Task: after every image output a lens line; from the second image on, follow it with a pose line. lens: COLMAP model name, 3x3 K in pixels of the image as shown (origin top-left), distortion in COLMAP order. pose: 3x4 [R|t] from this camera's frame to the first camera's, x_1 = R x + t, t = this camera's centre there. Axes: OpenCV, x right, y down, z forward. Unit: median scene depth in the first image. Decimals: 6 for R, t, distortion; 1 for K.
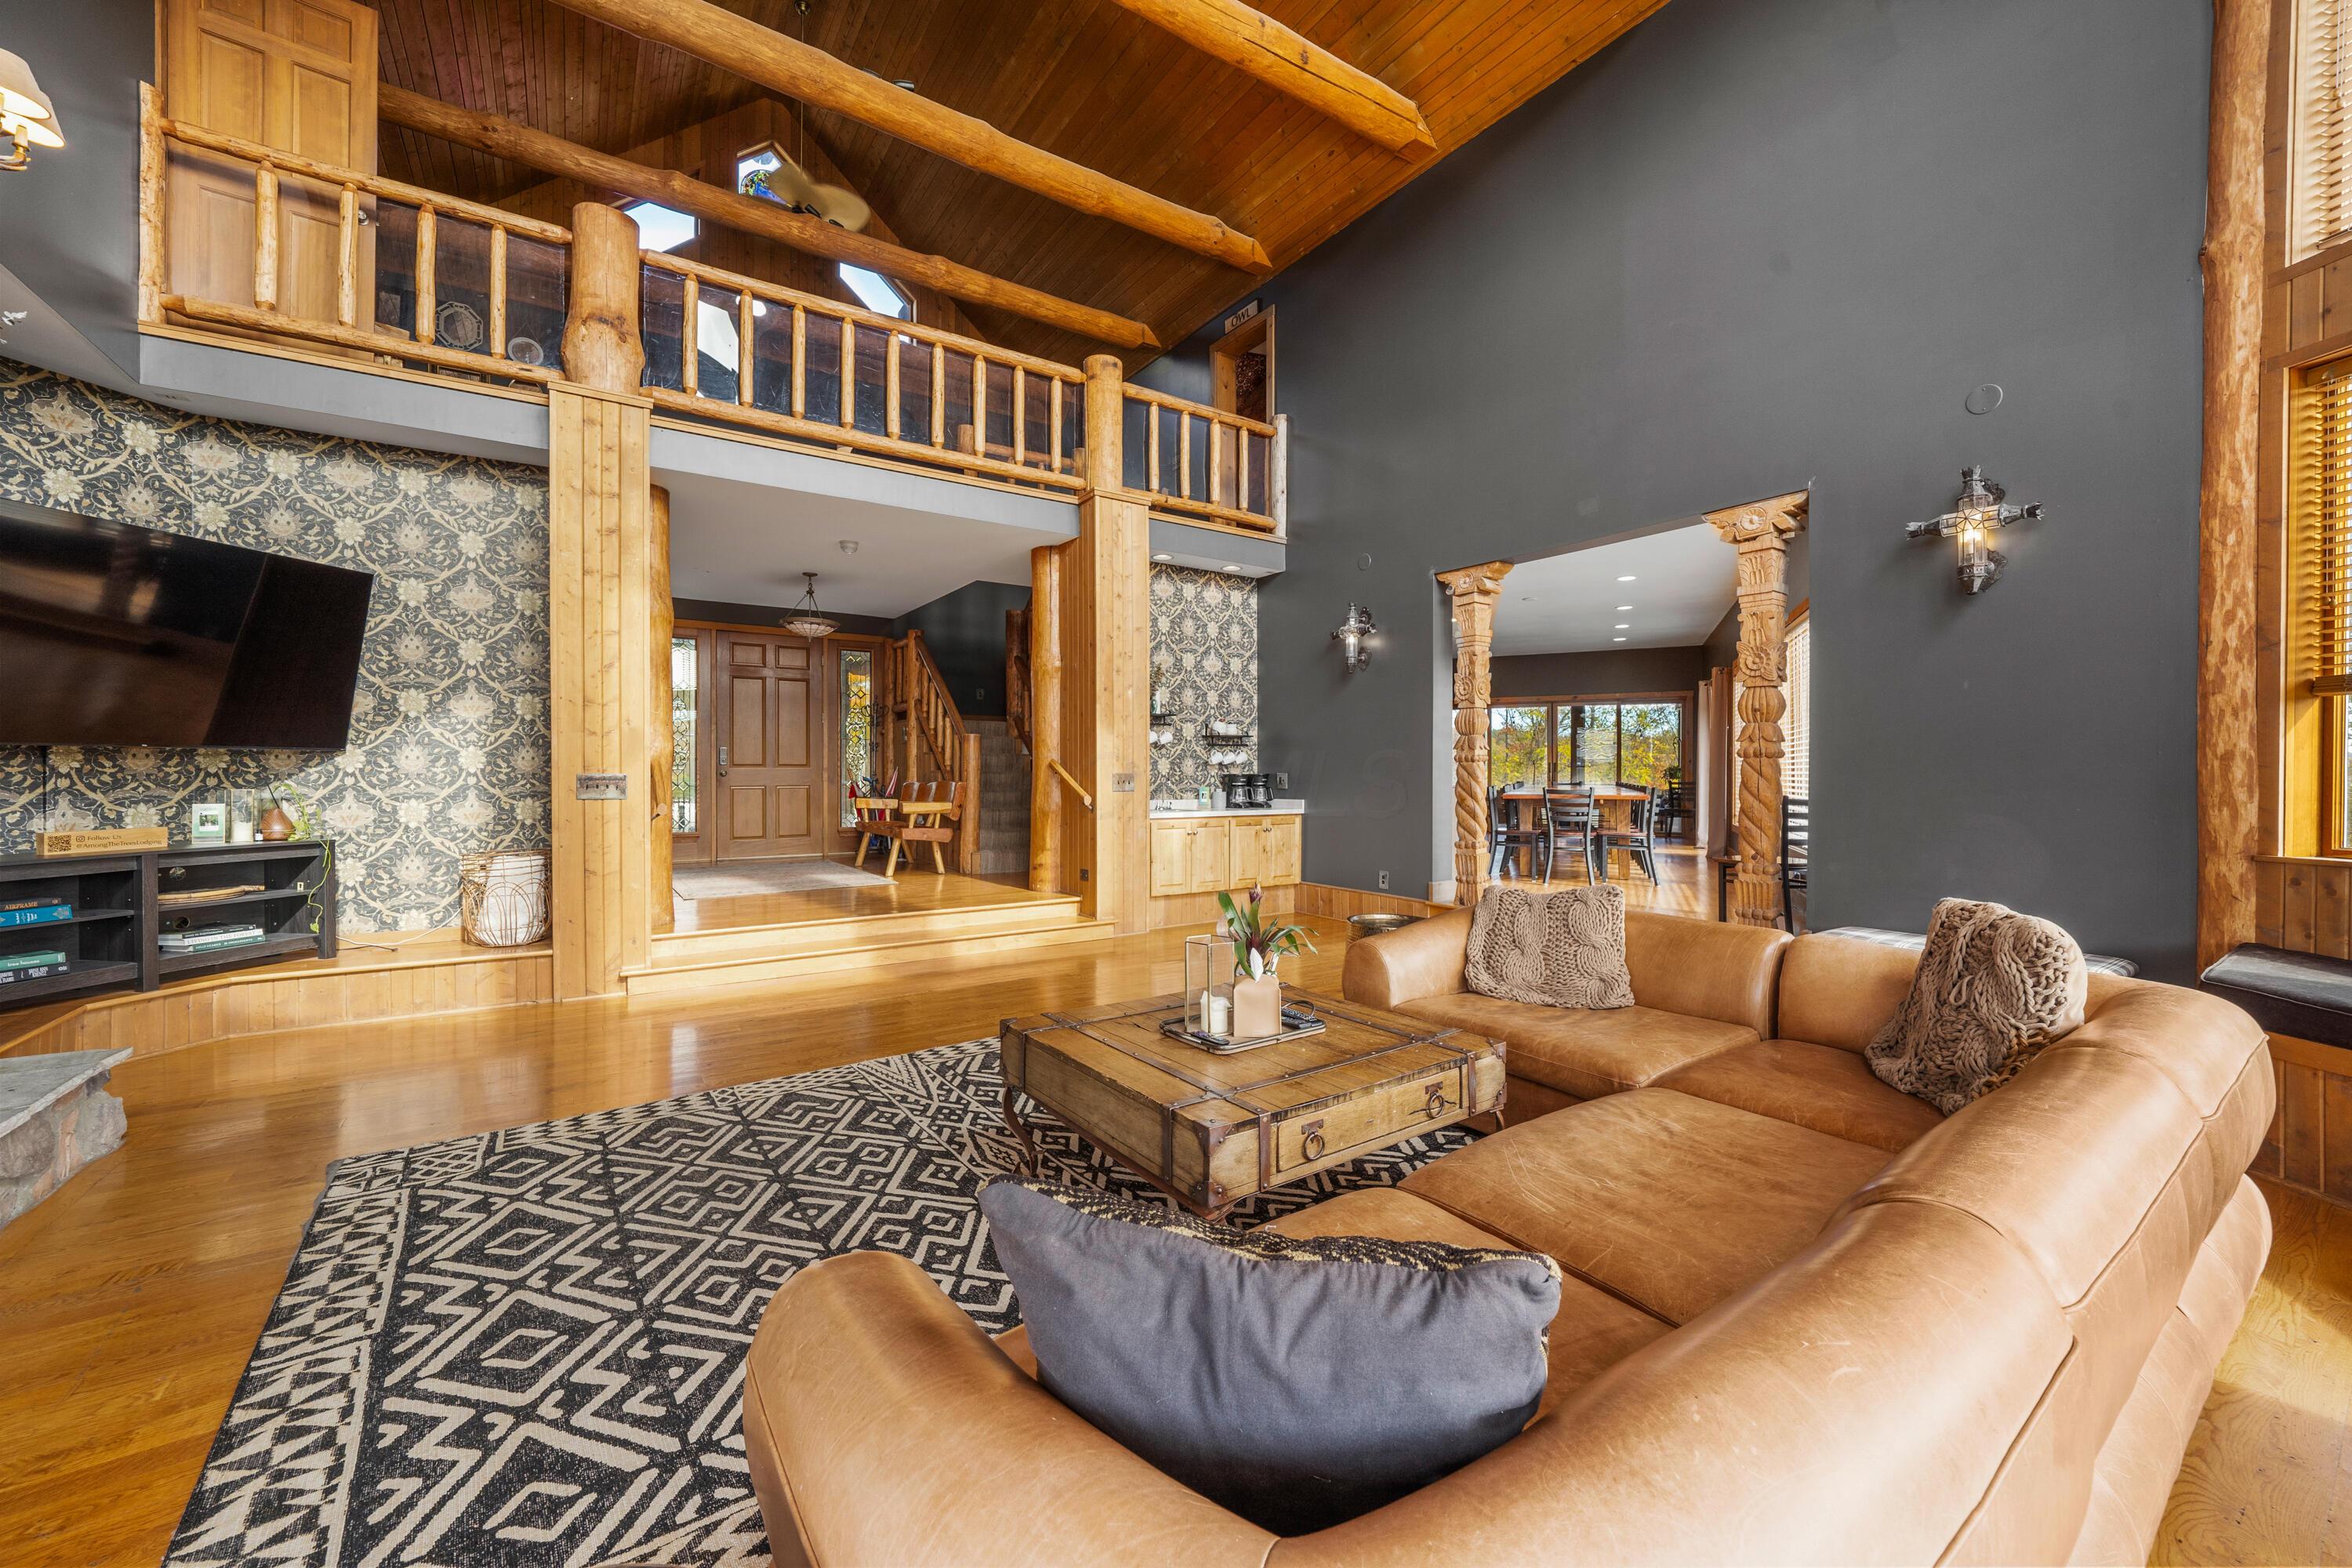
lens RADIAL K [[901.3, 0, 1179.3], [0, 901.3, 773.9], [0, 0, 1]] dist [-0.013209, -0.000031]
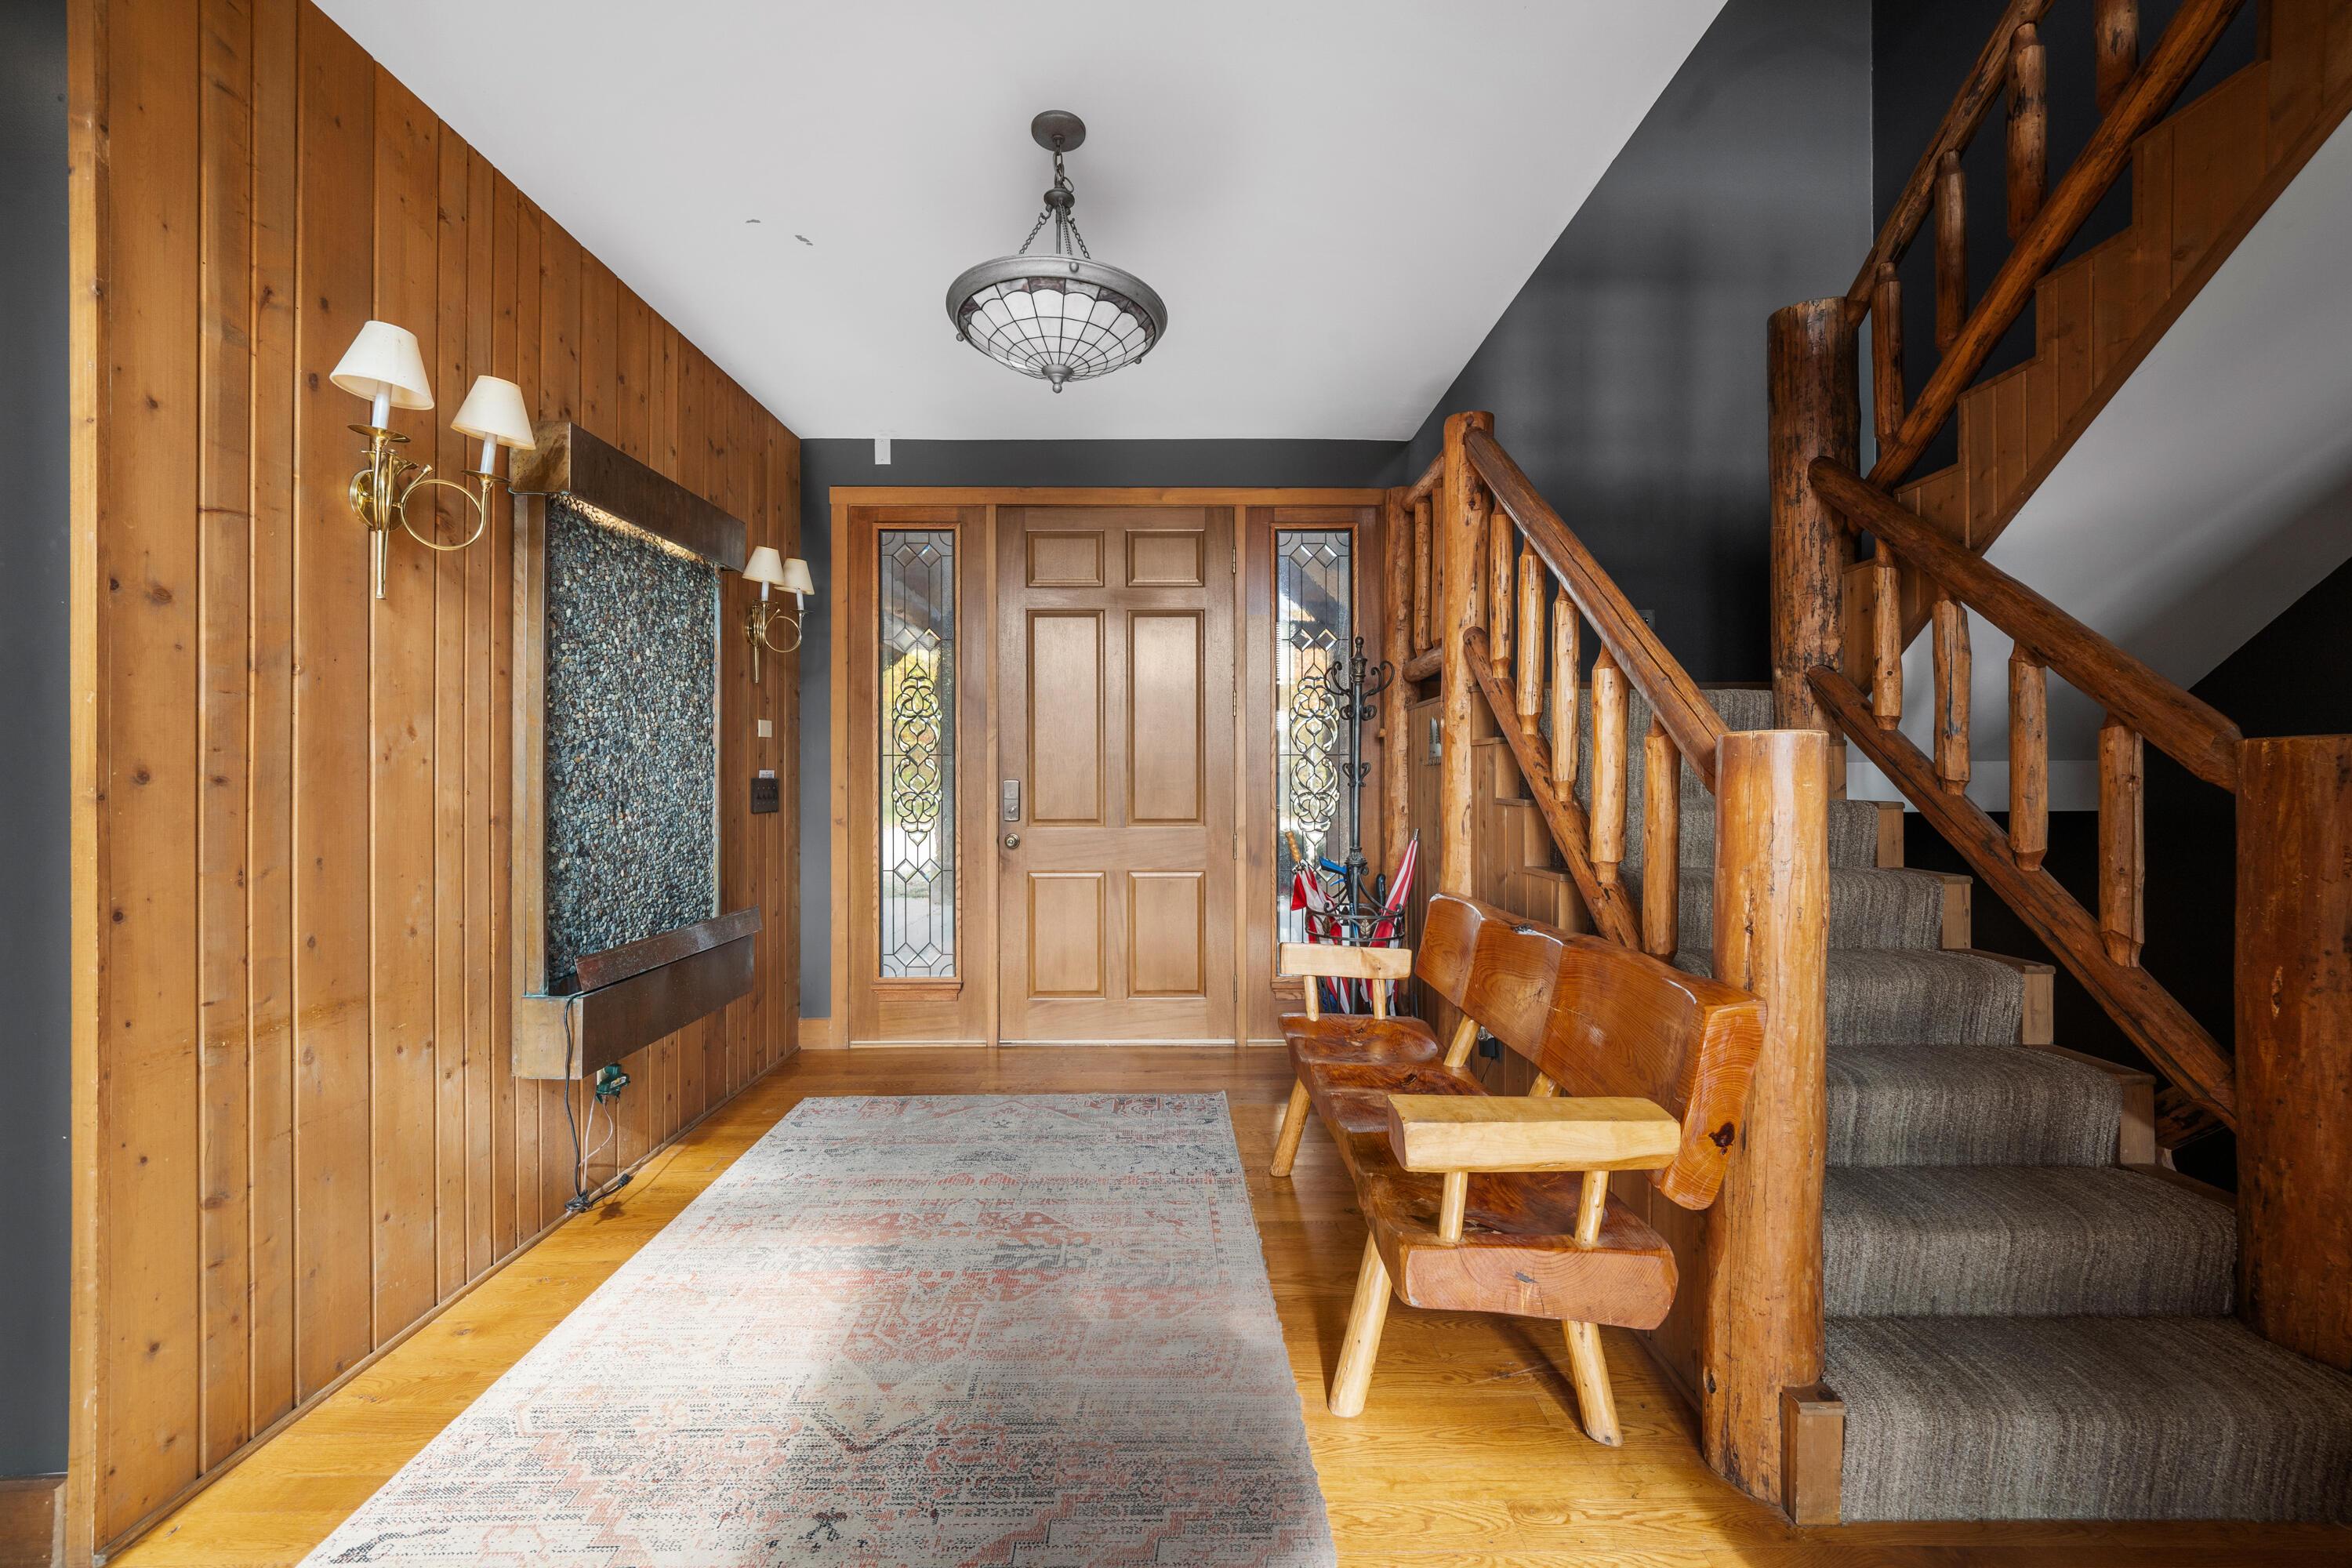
lens RADIAL K [[901.3, 0, 1179.3], [0, 901.3, 773.9], [0, 0, 1]] dist [-0.013209, -0.000031]
pose [[0.832166, -0.001669, -0.554524, -0.199630], [0.000991, 0.999998, -0.001524, -0.030495], [0.554526, 0.000718, 0.832166, 0.671941]]
